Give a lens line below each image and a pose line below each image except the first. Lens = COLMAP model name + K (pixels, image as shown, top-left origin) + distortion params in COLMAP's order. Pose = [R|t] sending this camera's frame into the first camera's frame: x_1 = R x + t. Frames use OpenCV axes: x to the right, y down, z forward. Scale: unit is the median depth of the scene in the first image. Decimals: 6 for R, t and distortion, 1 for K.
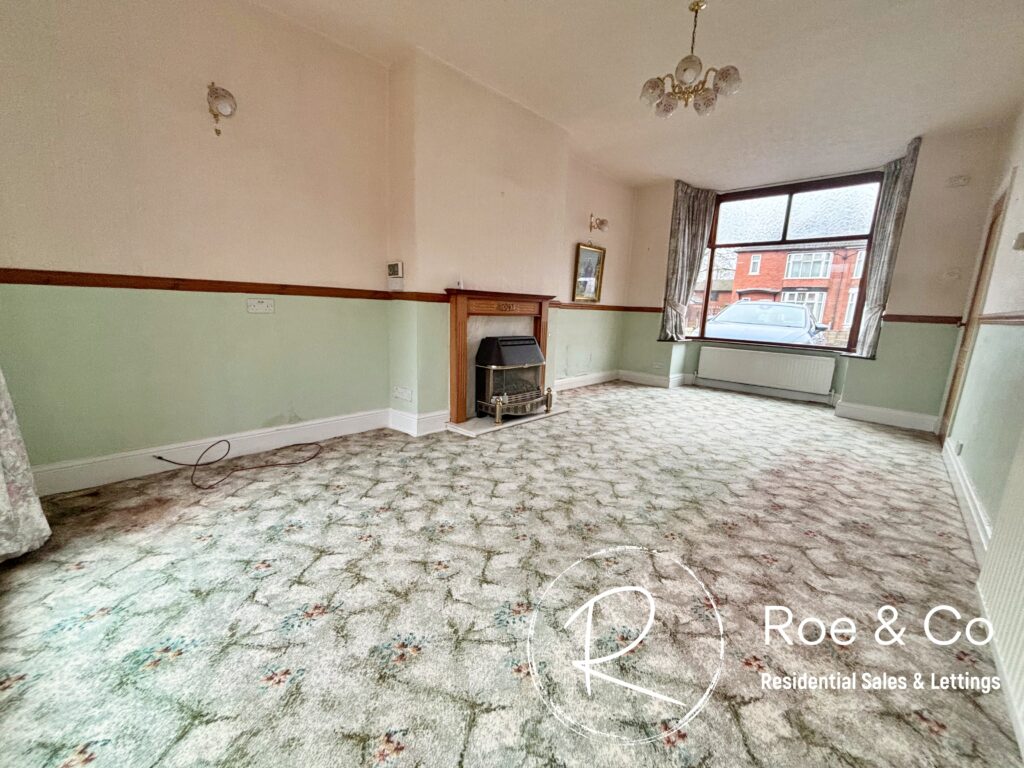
lens RADIAL K [[450.4, 0, 510.6], [0, 450.4, 363.7], [0, 0, 1]] dist [0.061983, -0.023649]
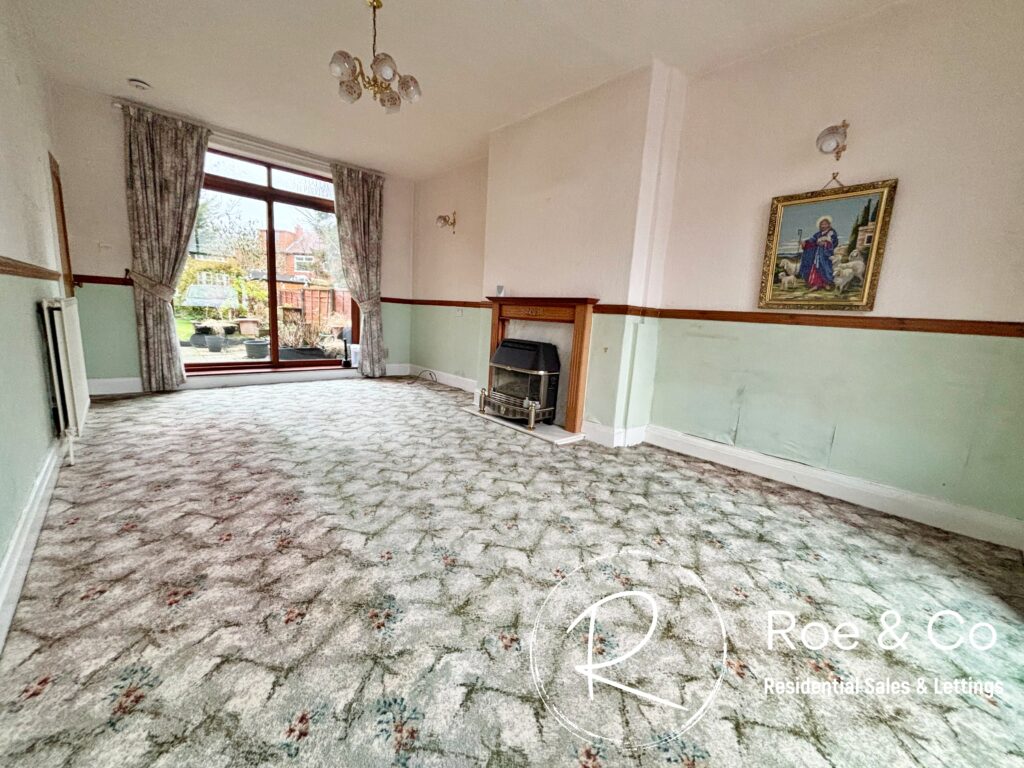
lens RADIAL K [[407.9, 0, 509.4], [0, 407.9, 385.9], [0, 0, 1]] dist [0.000484, -0.000229]
pose [[-0.120671, 0.127029, -0.984531, 0.805937], [-0.185595, 0.971404, 0.148083, -0.079905], [0.975189, 0.200594, -0.093645, 0.946813]]
